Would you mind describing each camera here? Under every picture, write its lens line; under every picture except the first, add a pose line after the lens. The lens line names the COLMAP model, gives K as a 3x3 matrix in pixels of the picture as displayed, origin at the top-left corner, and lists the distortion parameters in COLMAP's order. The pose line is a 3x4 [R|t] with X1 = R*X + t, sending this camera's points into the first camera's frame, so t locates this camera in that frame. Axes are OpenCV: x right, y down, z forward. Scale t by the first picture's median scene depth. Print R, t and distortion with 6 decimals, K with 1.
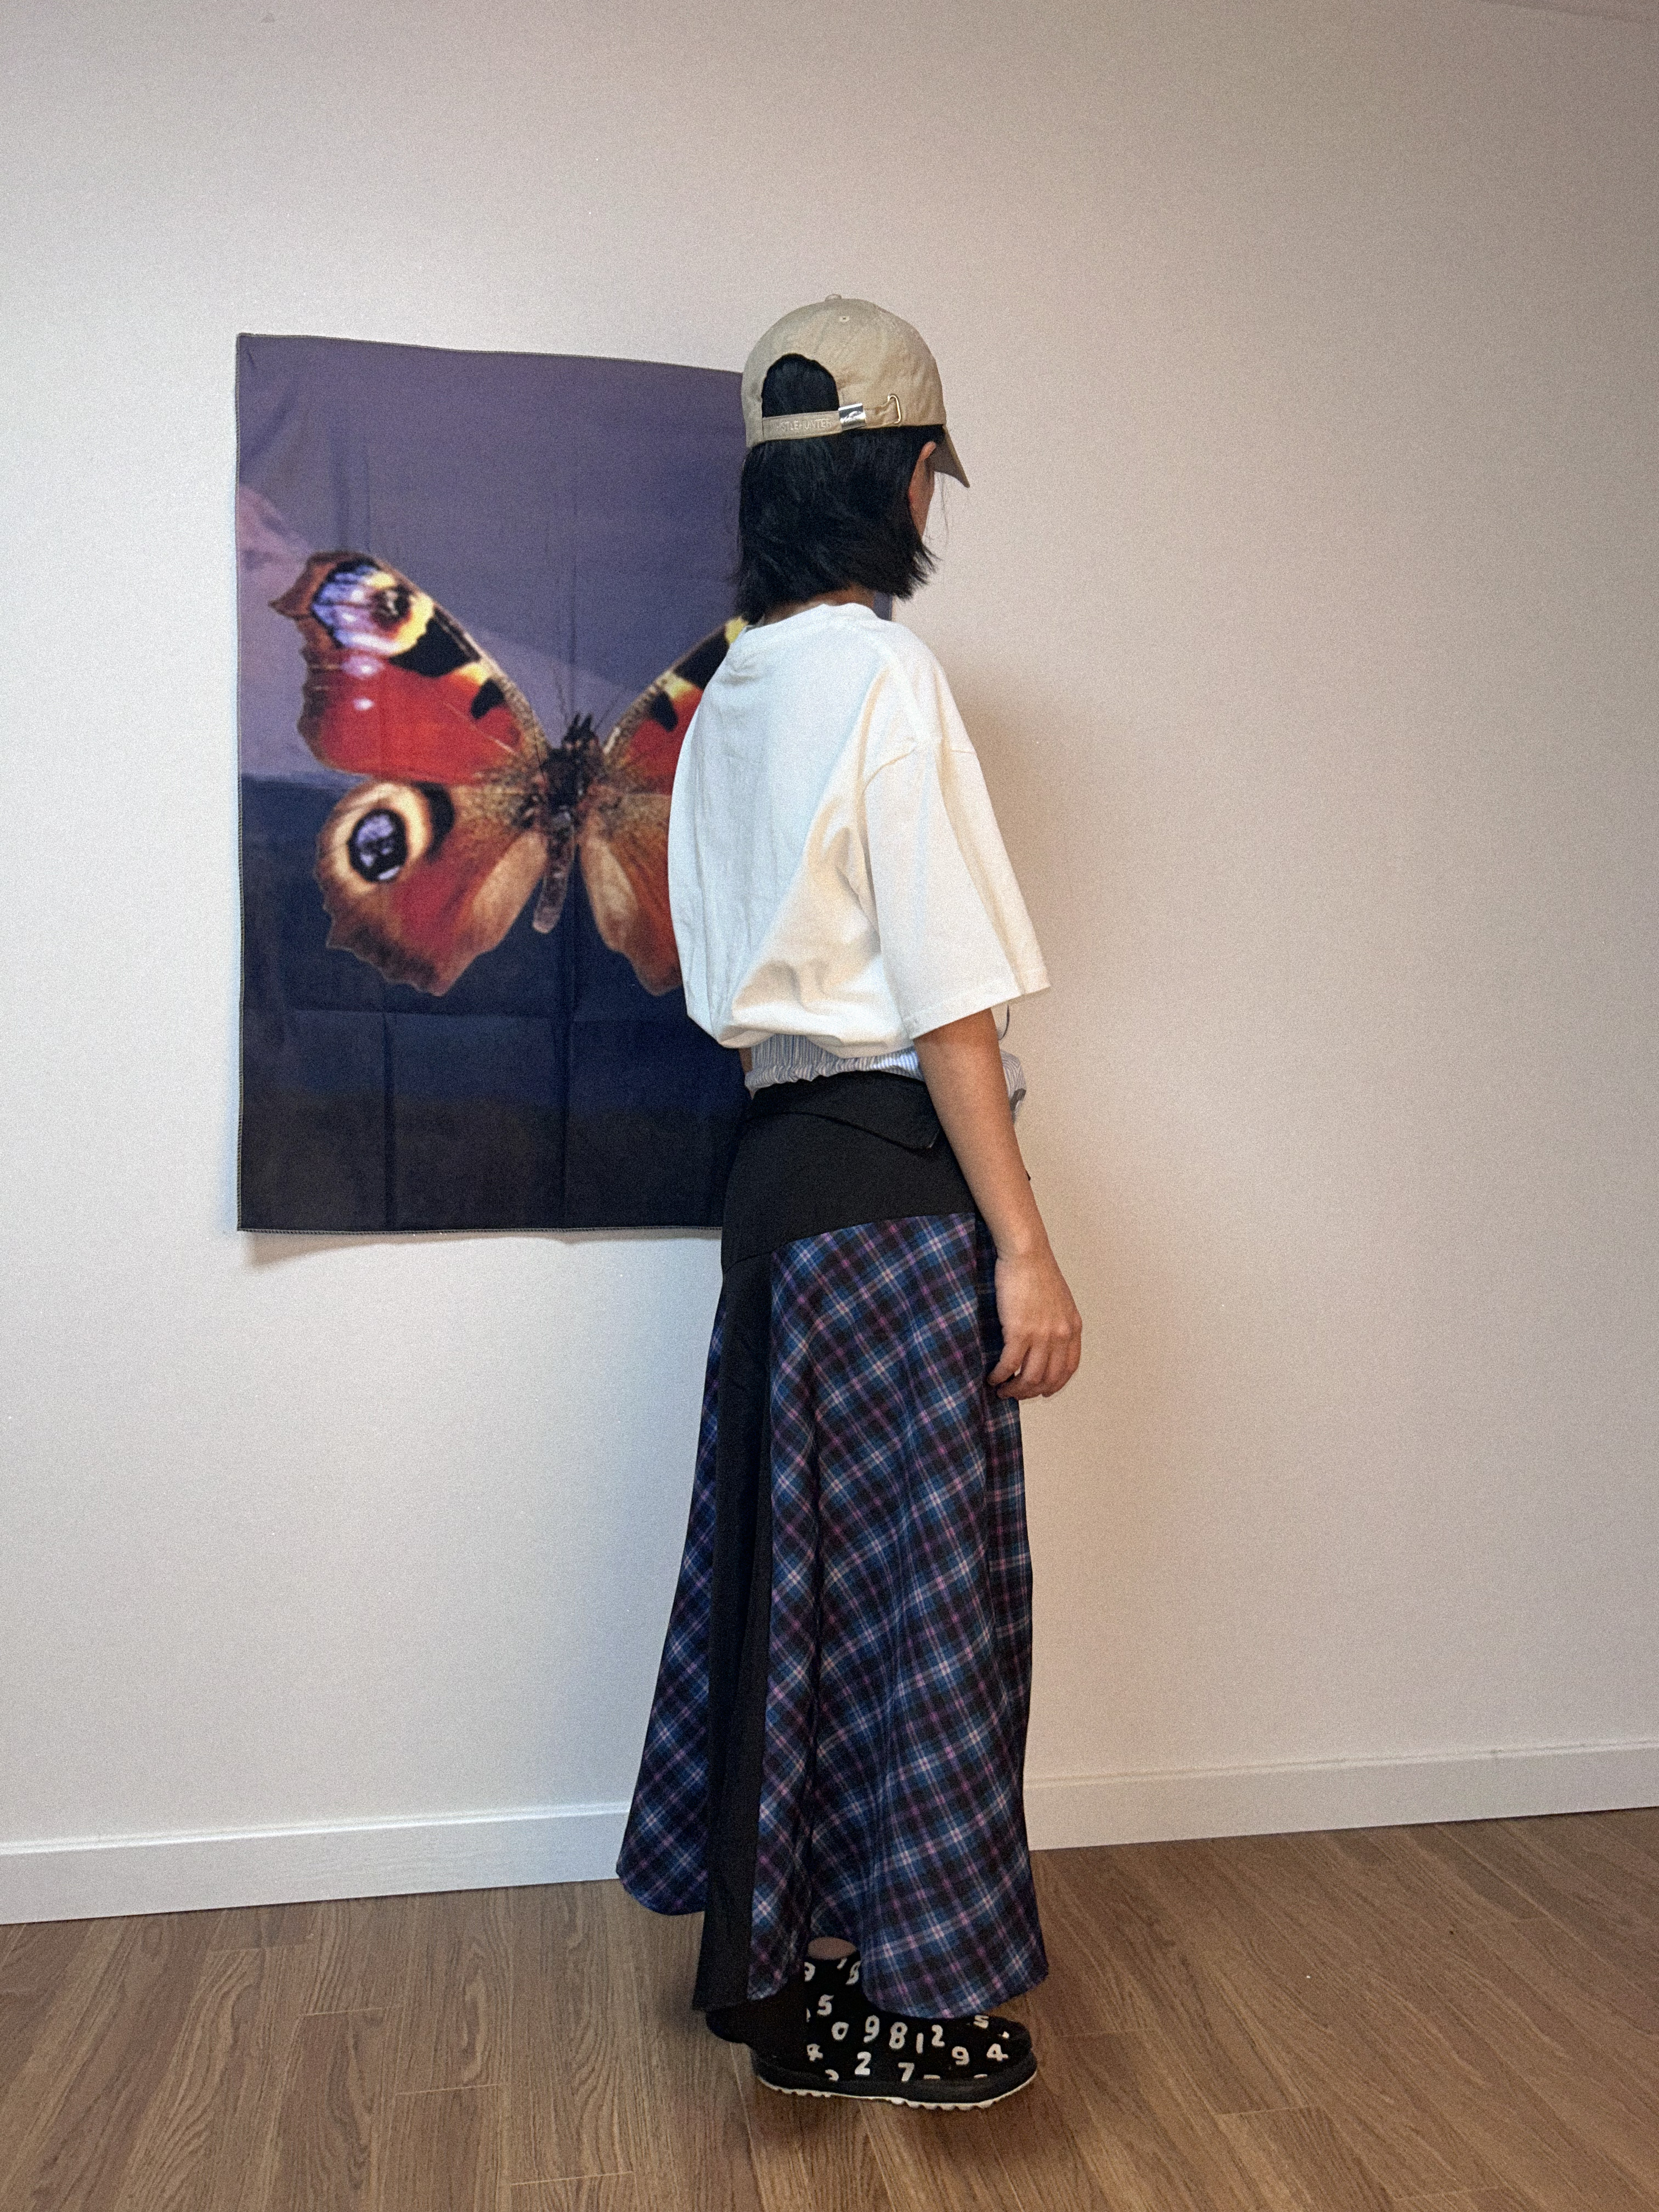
lens RADIAL K [[1711.4, 0, 809.5], [0, 1711.4, 1061.3], [0, 0, 1]] dist [0.006465, -0.040518]
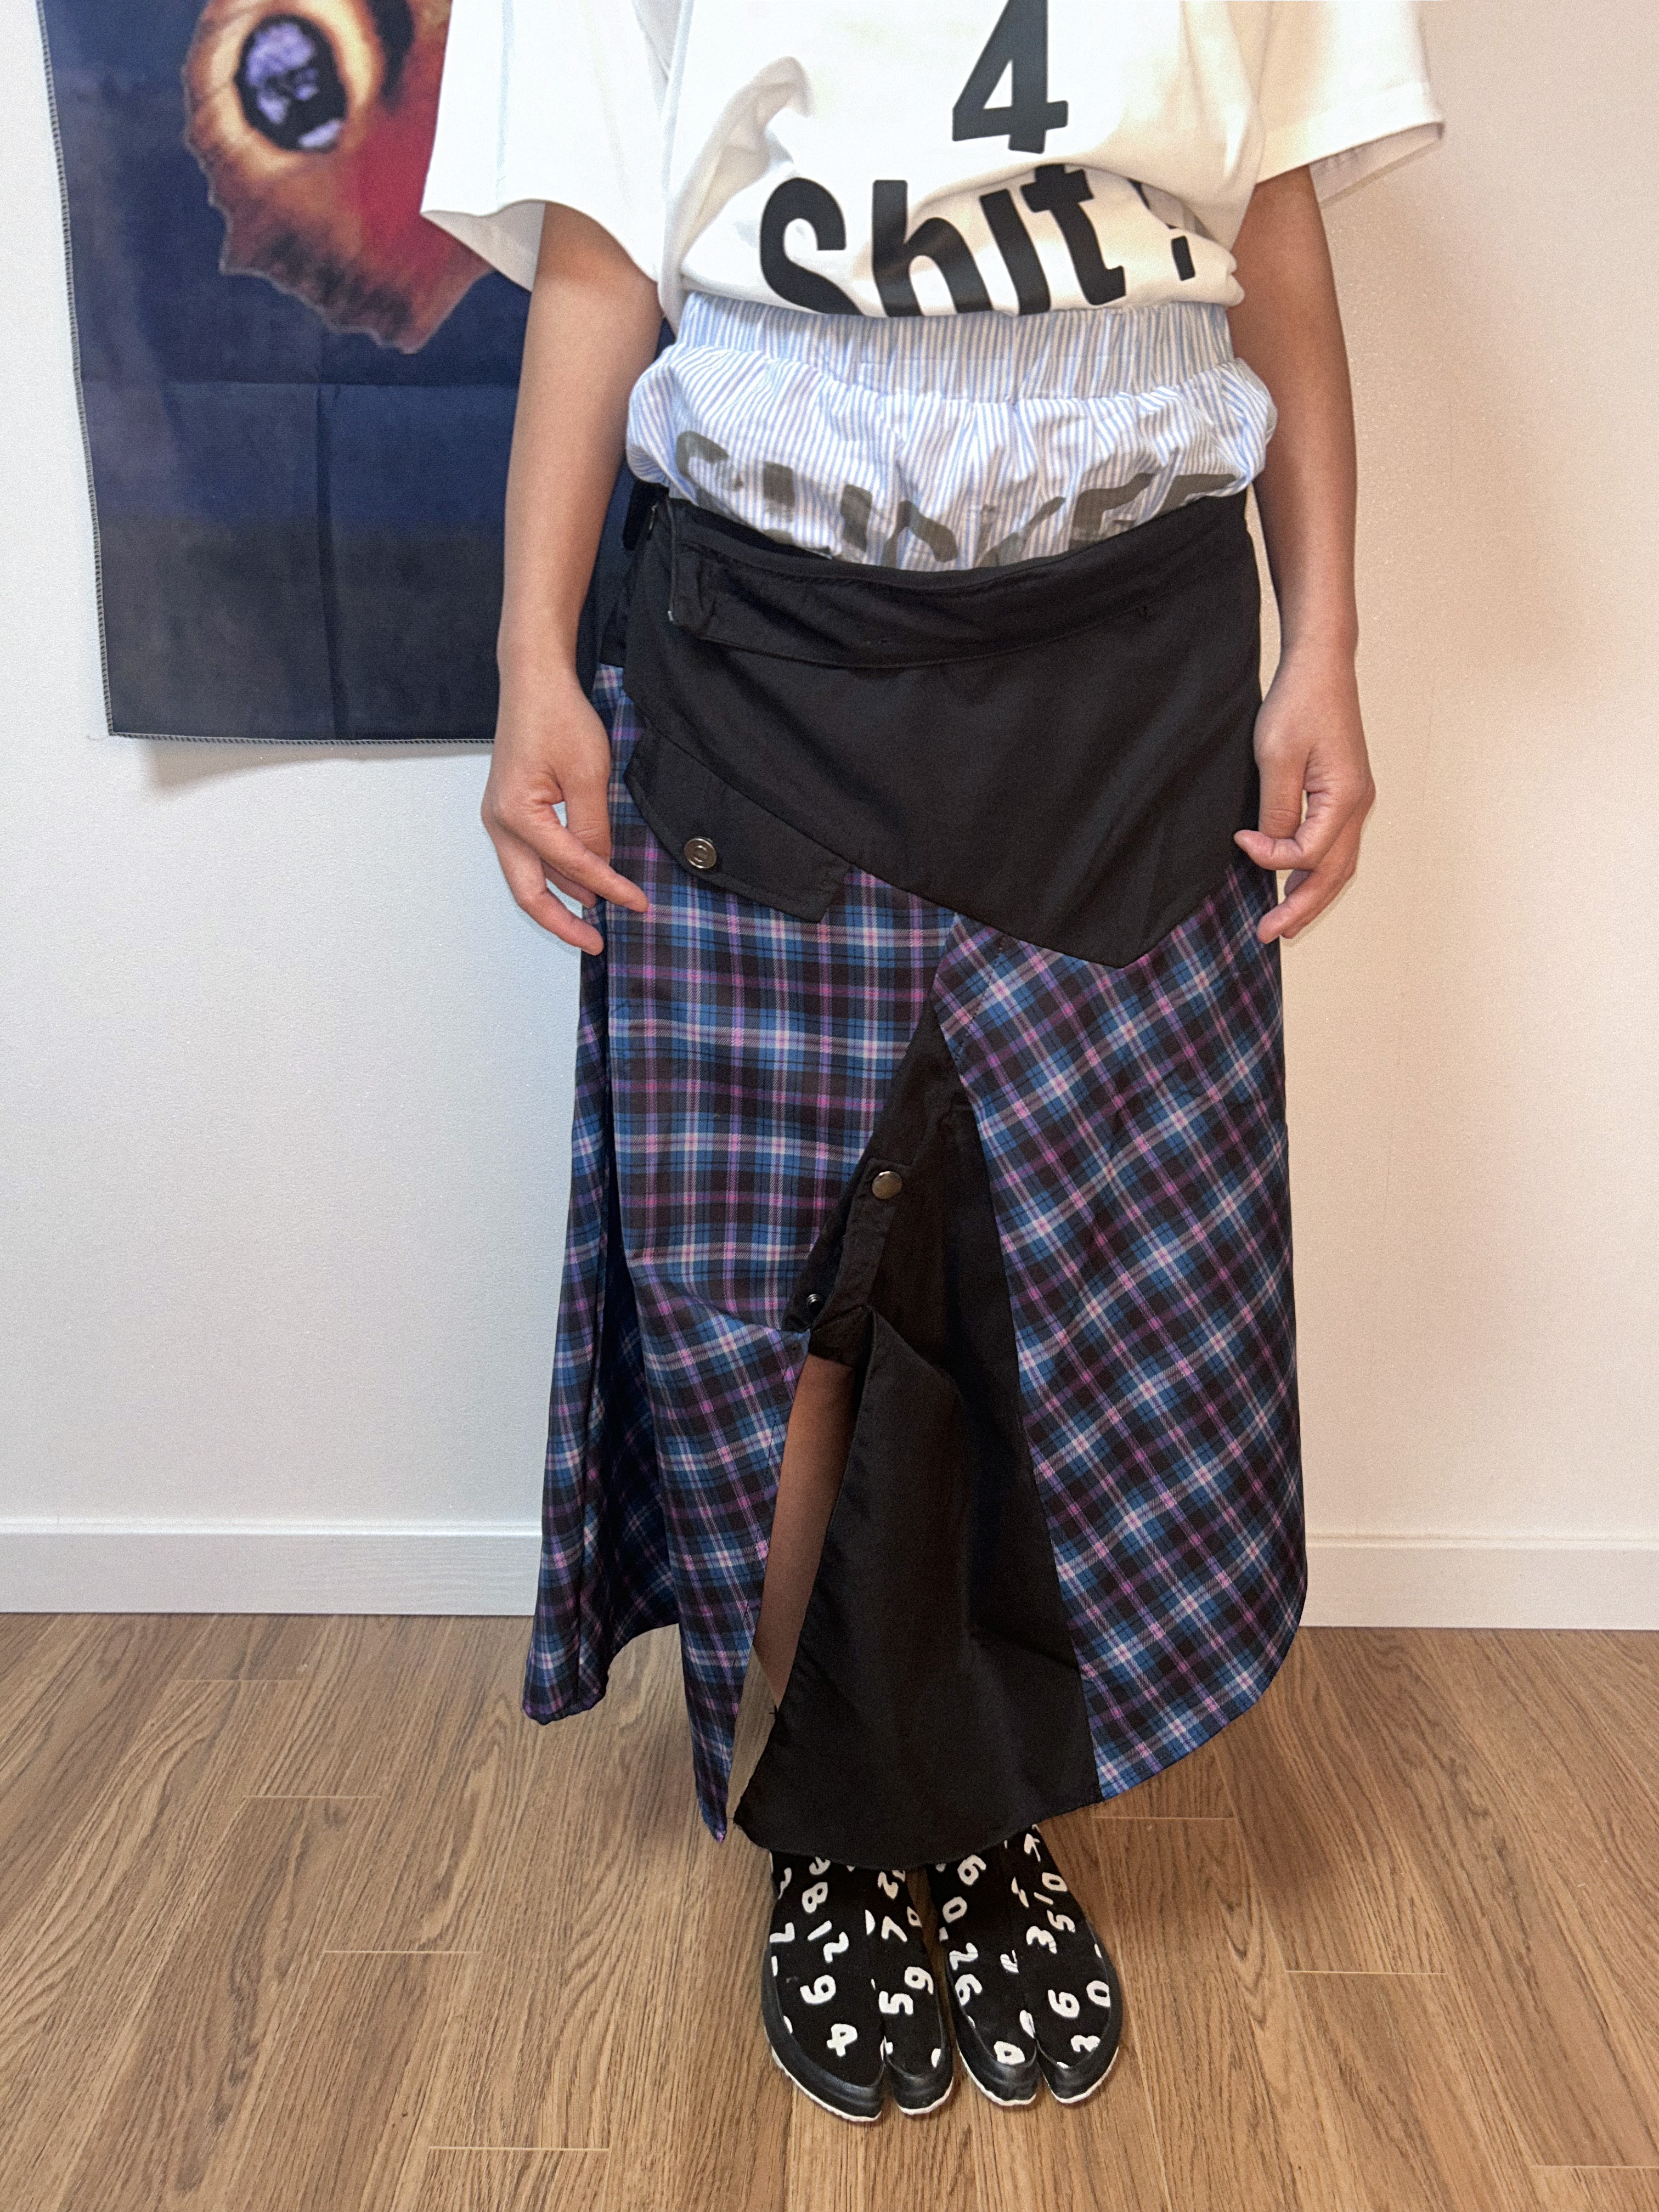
lens RADIAL K [[1711.4, 0, 759.1], [0, 1711.4, 1147.6], [0, 0, 1]] dist [0.006465, -0.040518]
pose [[0.976547, 0.052801, -0.208727, 0.055463], [0.013730, 0.952216, 0.305116, 0.050206], [0.214864, -0.300826, 0.929159, 0.372048]]
